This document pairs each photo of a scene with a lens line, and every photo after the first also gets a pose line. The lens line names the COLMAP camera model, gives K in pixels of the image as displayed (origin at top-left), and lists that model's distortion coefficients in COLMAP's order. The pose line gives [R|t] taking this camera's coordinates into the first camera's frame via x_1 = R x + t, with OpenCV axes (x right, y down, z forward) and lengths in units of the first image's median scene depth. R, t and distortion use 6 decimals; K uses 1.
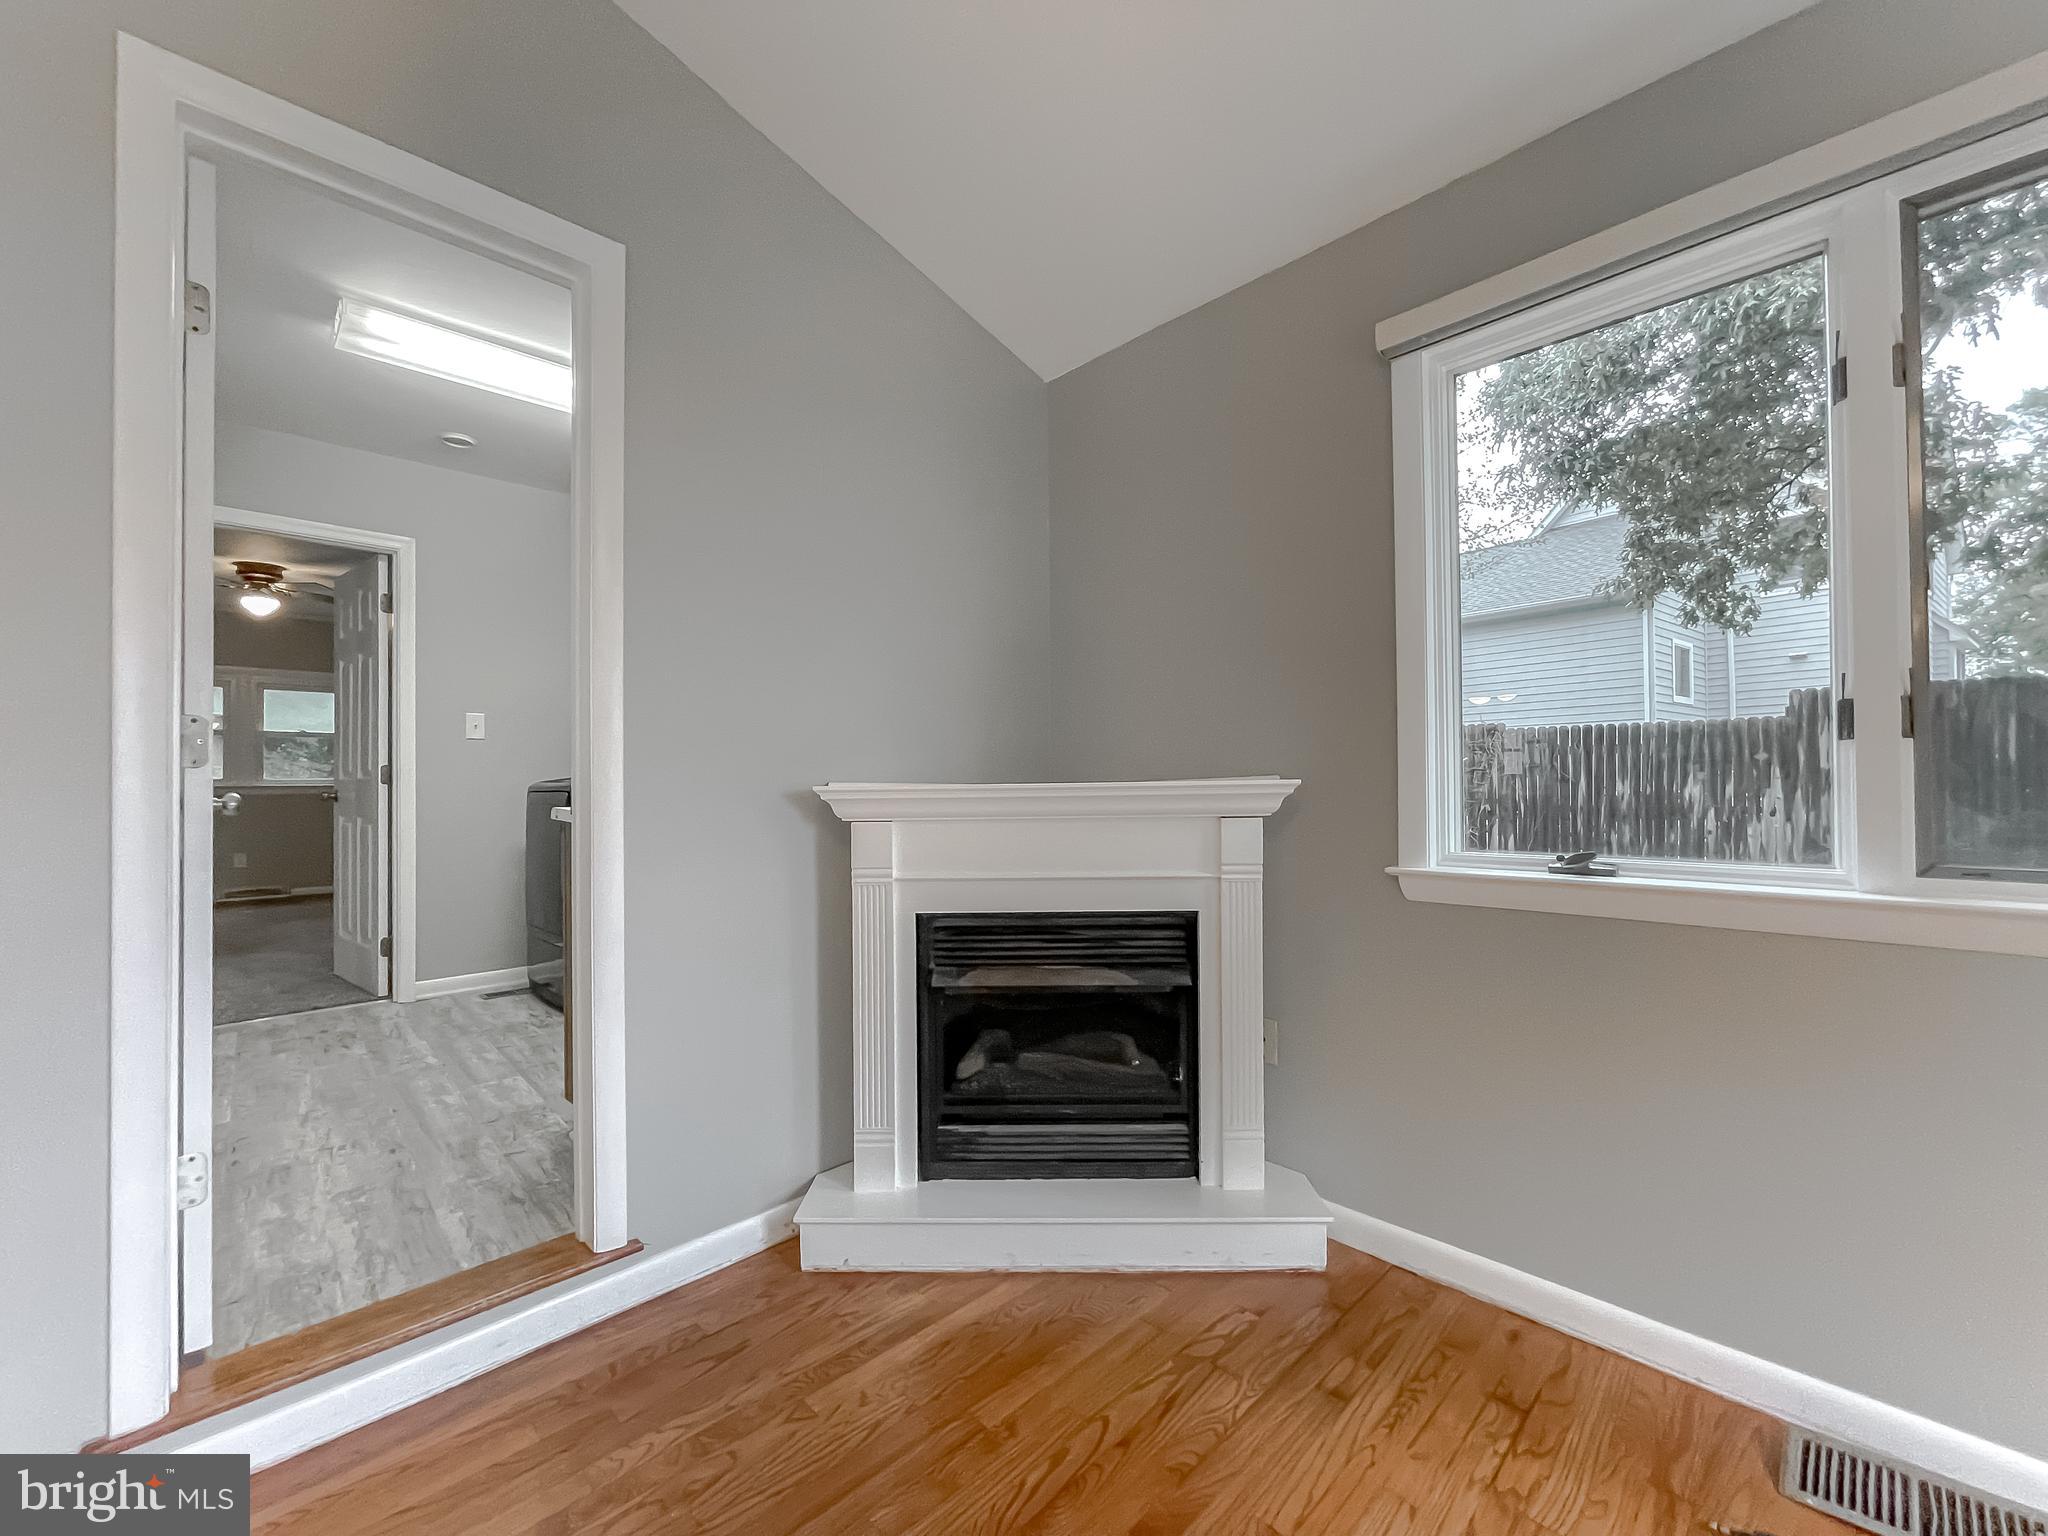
lens RADIAL K [[837.4, 0, 1024.7], [0, 837.4, 778.6], [0, 0, 1]] dist [0.002969, 0.000285]
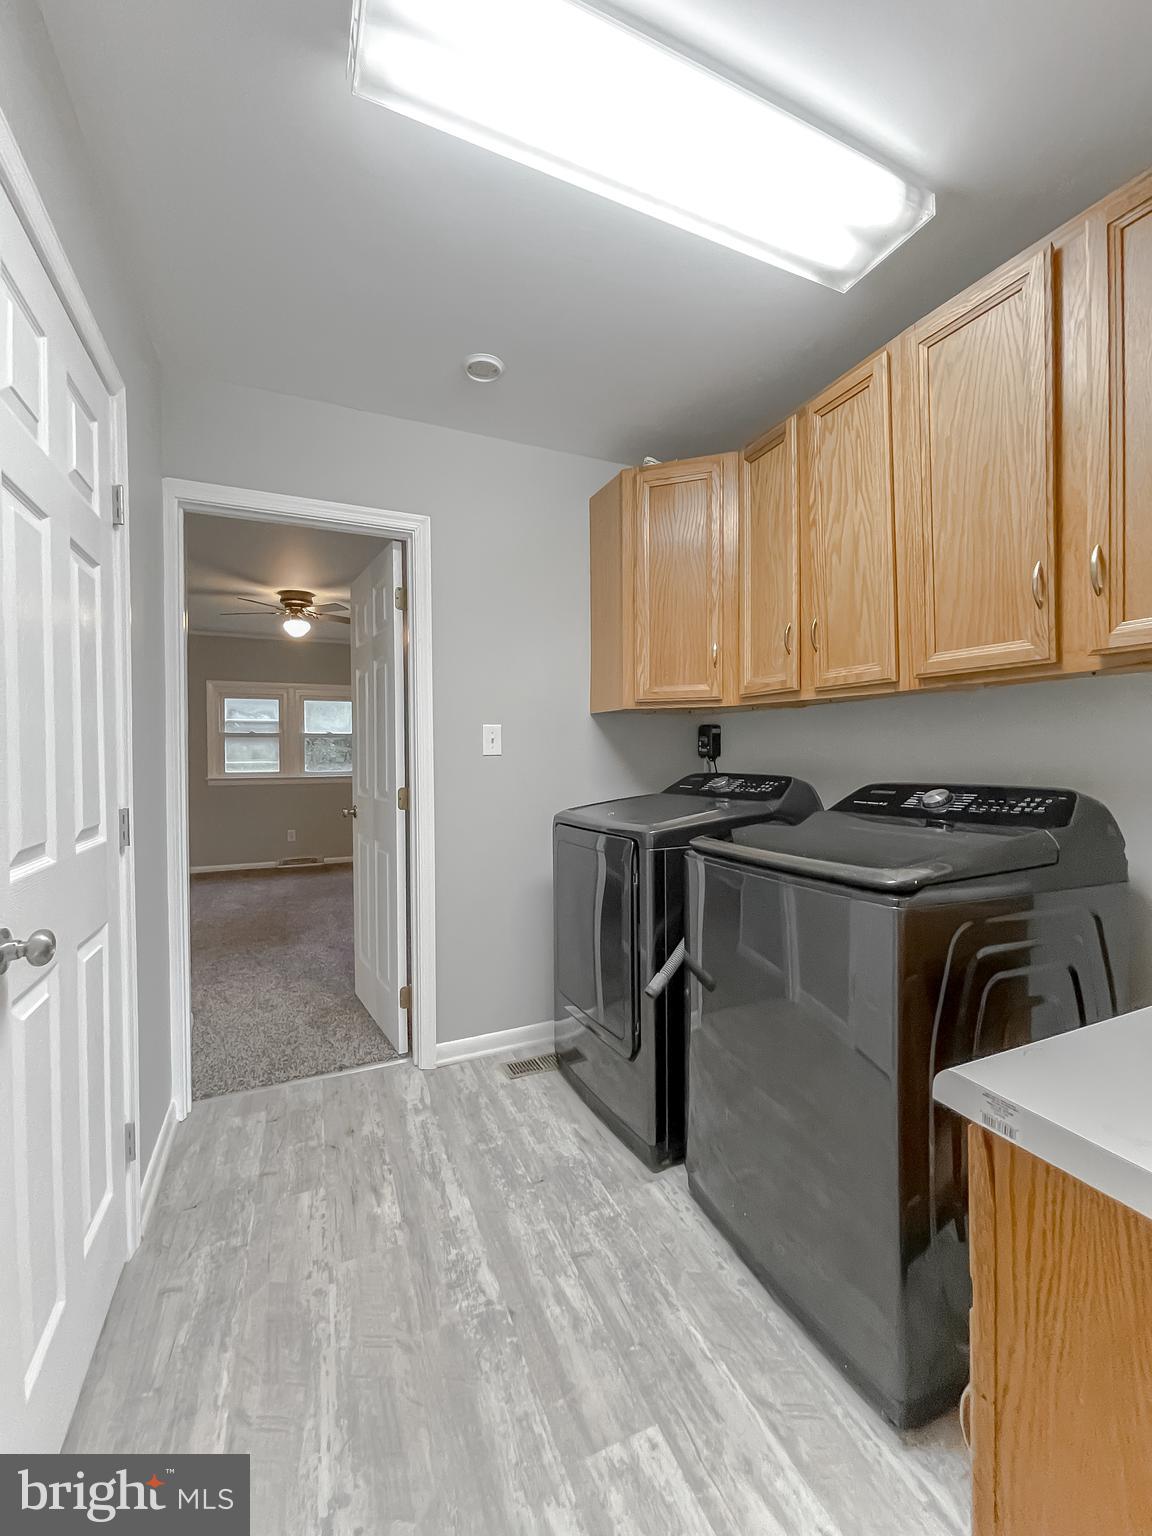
lens RADIAL K [[628.1, 0, 572.6], [0, 628.1, 760.6], [0, 0, 1]] dist [0.002969, 0.000285]
pose [[0.941015, -0.000478, -0.338365, -0.379939], [0.007191, 0.999801, 0.018587, -0.054109], [0.338289, -0.019924, 0.940831, 0.453509]]
